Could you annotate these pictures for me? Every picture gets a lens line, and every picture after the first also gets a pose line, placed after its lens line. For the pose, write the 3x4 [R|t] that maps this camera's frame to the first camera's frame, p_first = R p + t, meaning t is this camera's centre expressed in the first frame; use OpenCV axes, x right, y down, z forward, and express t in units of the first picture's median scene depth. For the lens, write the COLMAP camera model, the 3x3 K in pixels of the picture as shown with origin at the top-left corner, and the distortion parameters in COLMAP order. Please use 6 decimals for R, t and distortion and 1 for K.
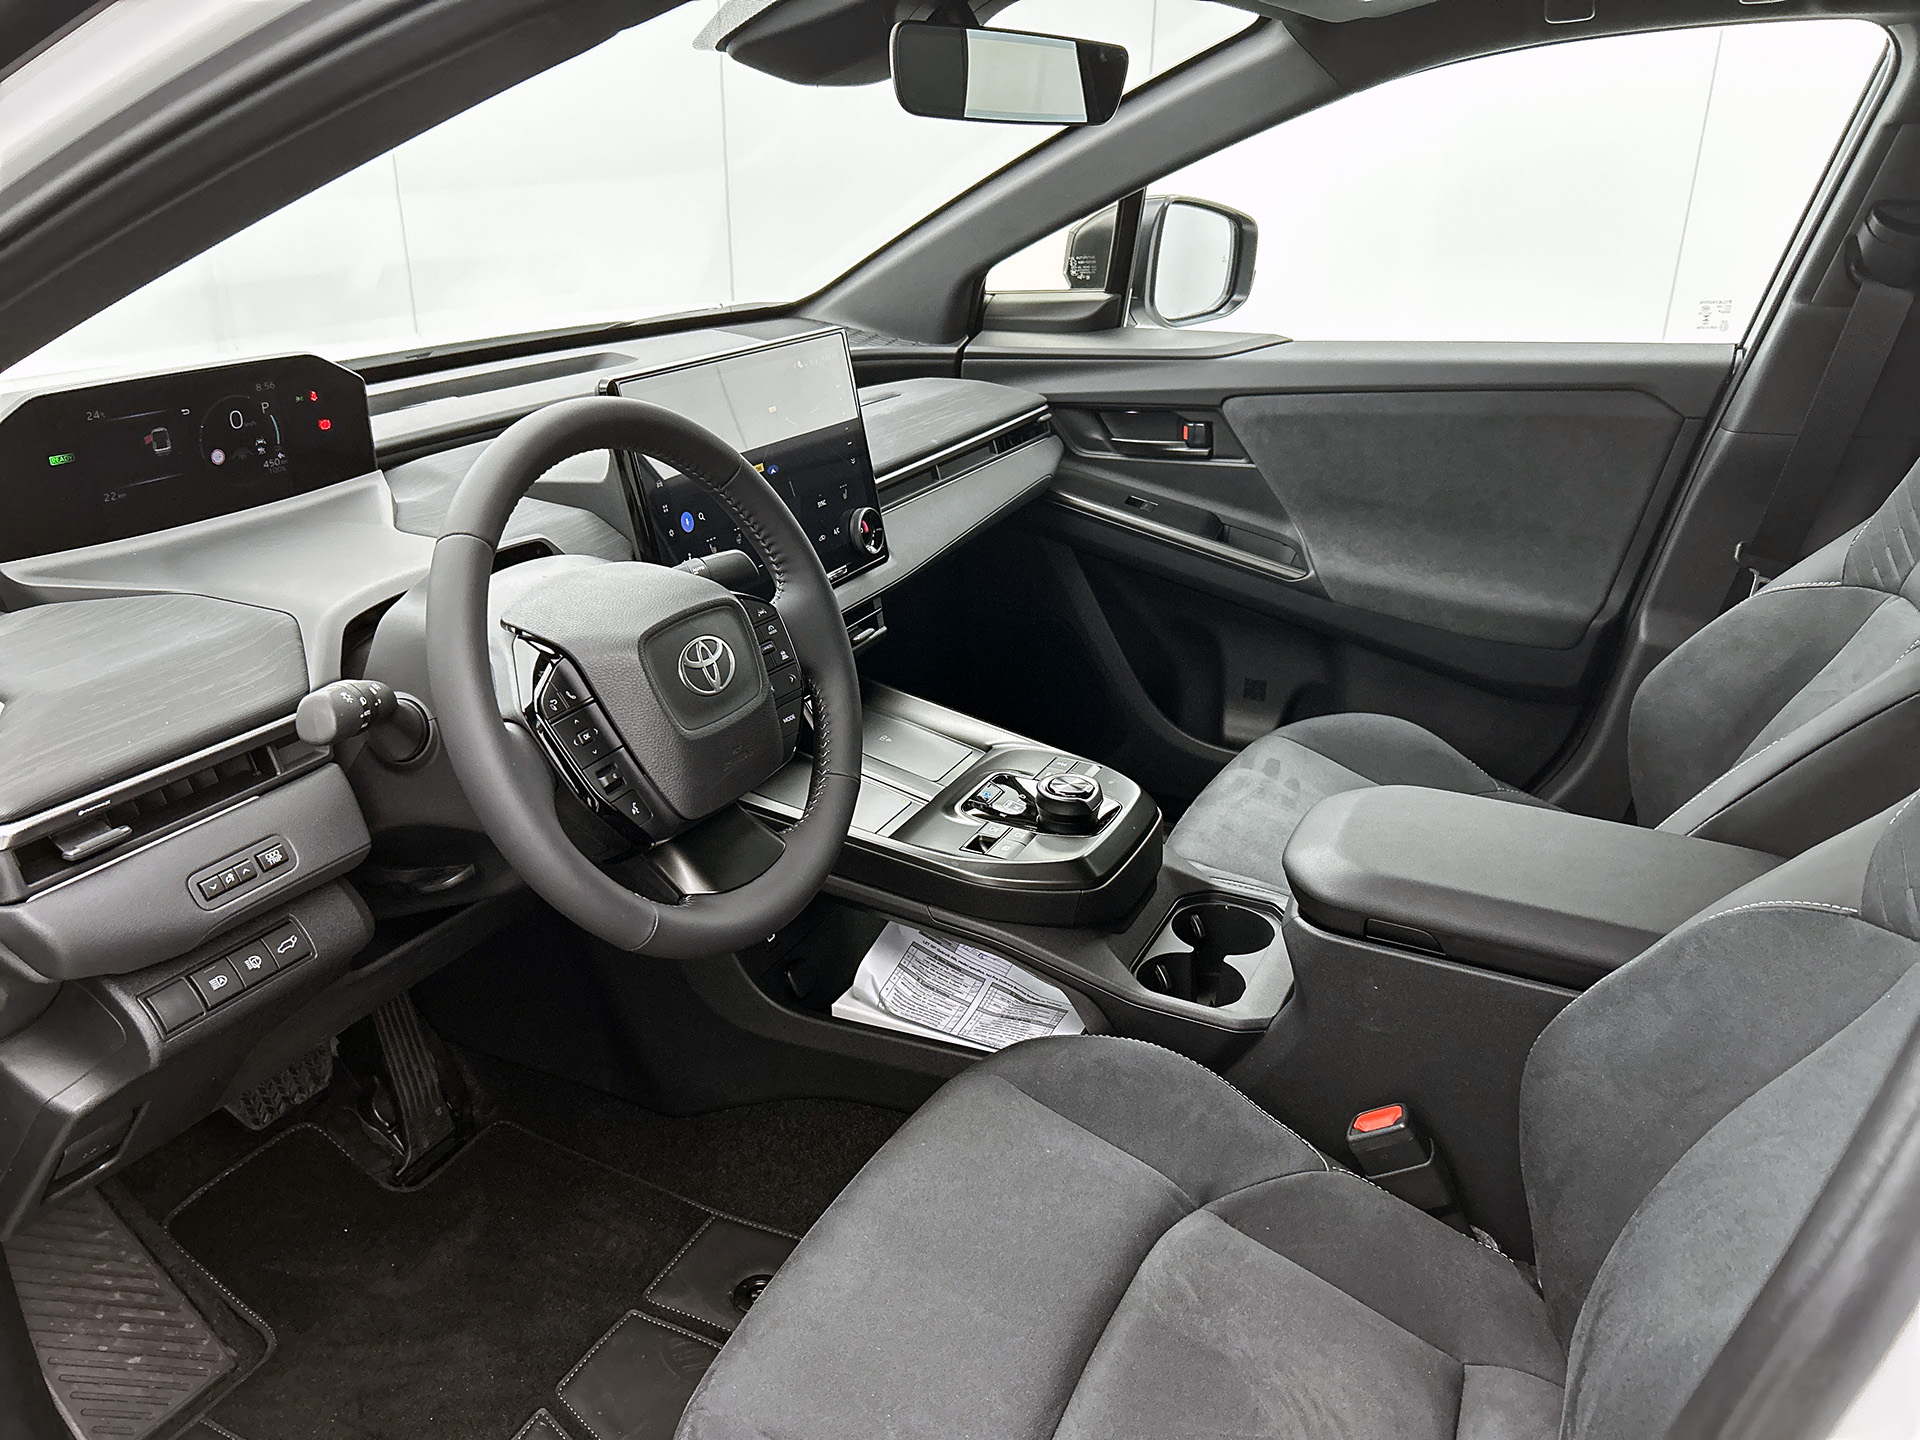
lens RADIAL K [[1438.5, 0, 960.0], [0, 1438.5, 717.0], [0, 0, 1]] dist [0.023659, -0.033914]
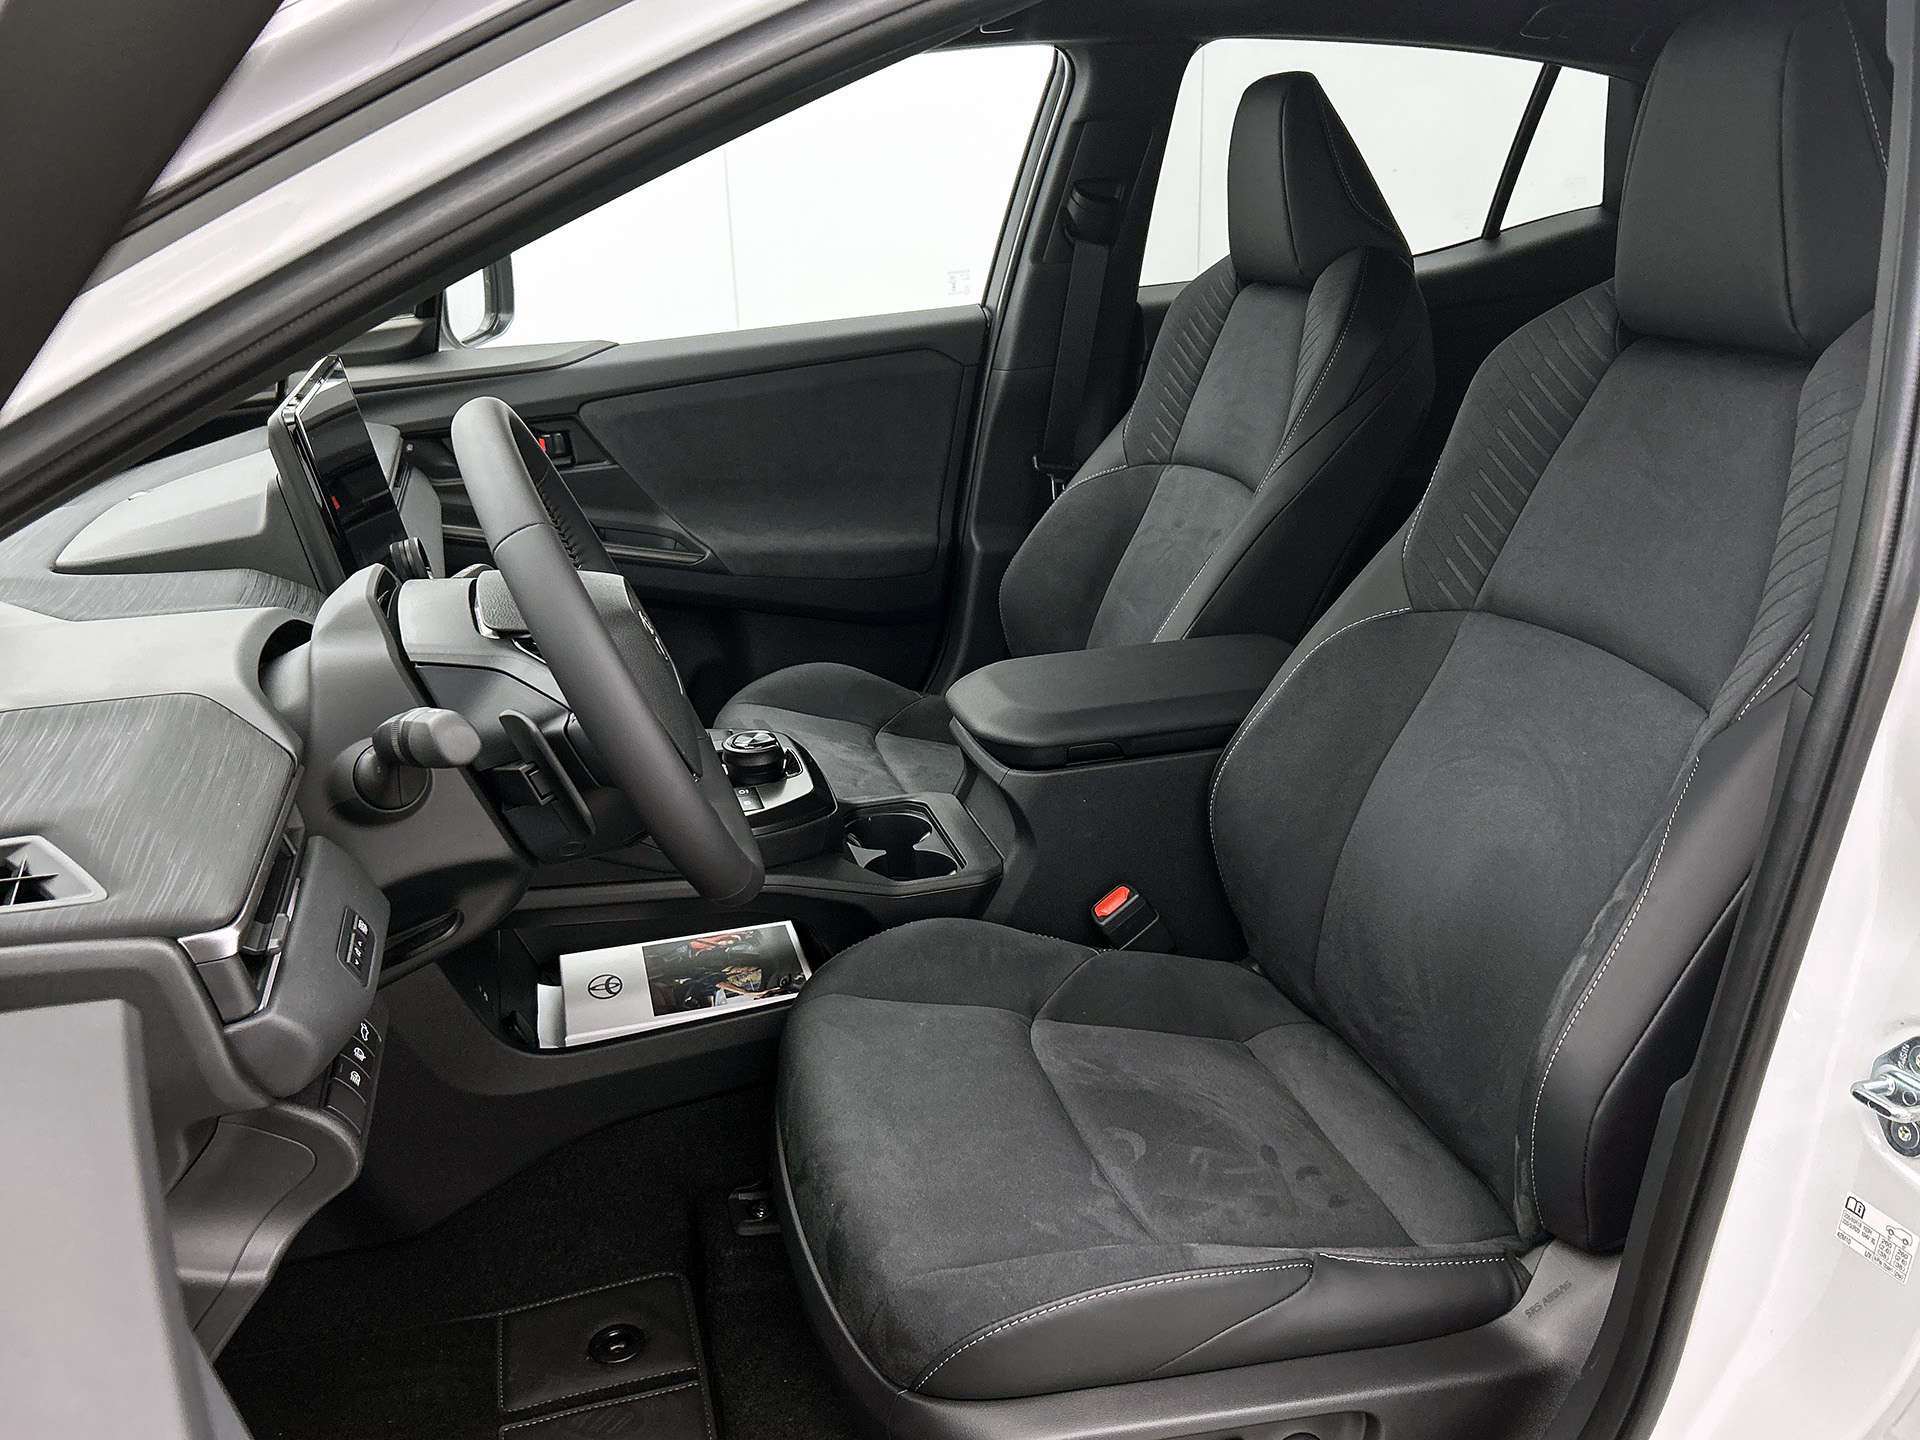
lens RADIAL K [[1551.0, 0, 962.2], [0, 1551.0, 722.2], [0, 0, 1]] dist [0.050420, -0.001271]
pose [[0.750328, -0.251996, 0.611151, -0.387701], [0.280291, 0.958553, 0.051119, 0.015278], [-0.598703, 0.132944, 0.789861, -0.004619]]
